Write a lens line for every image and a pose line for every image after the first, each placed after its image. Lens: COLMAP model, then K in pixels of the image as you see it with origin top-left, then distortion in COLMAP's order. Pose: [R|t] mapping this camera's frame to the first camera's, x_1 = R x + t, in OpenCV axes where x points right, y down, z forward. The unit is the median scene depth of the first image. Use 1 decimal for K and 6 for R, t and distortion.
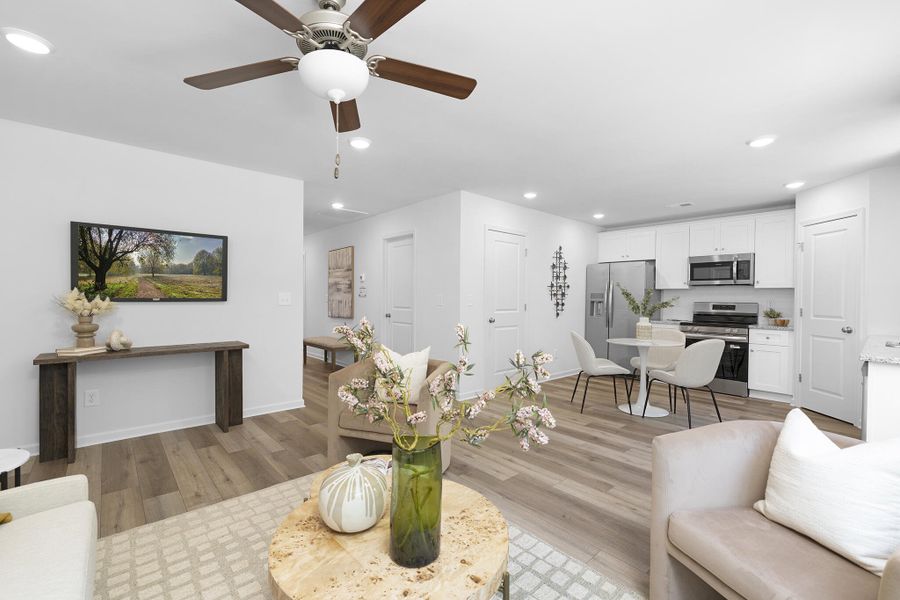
lens RADIAL K [[395.9, 0, 446.5], [0, 395.9, 300.3], [0, 0, 1]] dist [-0.004340, 0.000050]
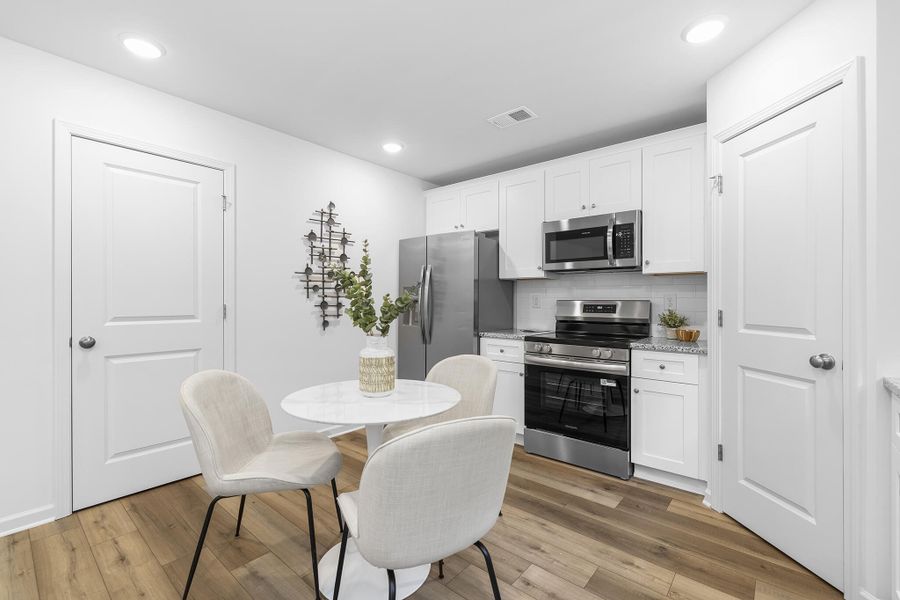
lens RADIAL K [[400.1, 0, 447.2], [0, 400.1, 296.7], [0, 0, 1]] dist [-0.001663, 0.000121]
pose [[0.989414, -0.003777, 0.145073, 0.413328], [0.005912, 0.999880, -0.014287, 0.007503], [-0.145002, 0.014993, 0.989318, 0.468748]]
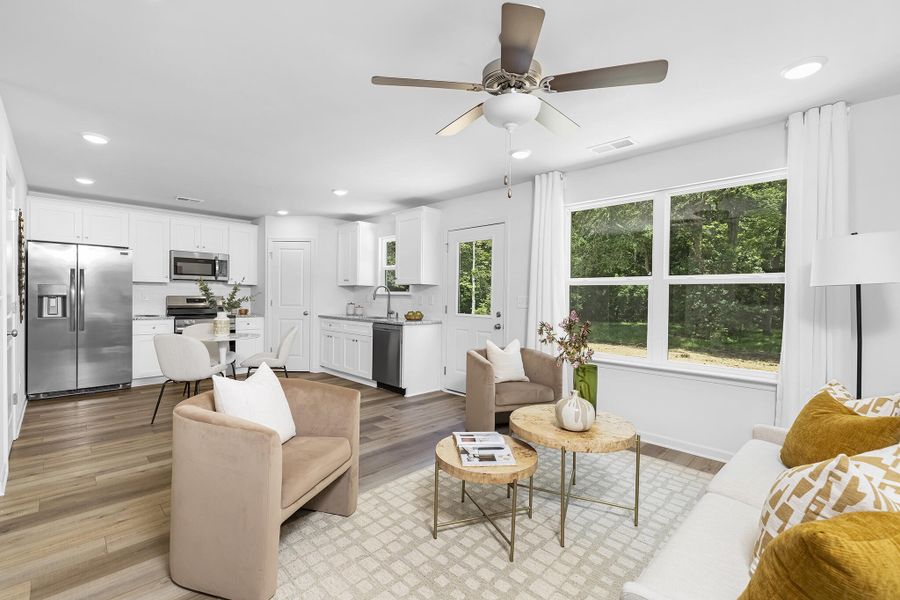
lens RADIAL K [[400.1, 0, 447.2], [0, 400.1, 296.7], [0, 0, 1]] dist [-0.001663, 0.000121]
pose [[-0.071318, -0.007693, 0.997424, -0.465176], [-0.003040, 0.999967, 0.007495, -0.003127], [-0.997449, -0.002498, -0.071339, 0.408832]]
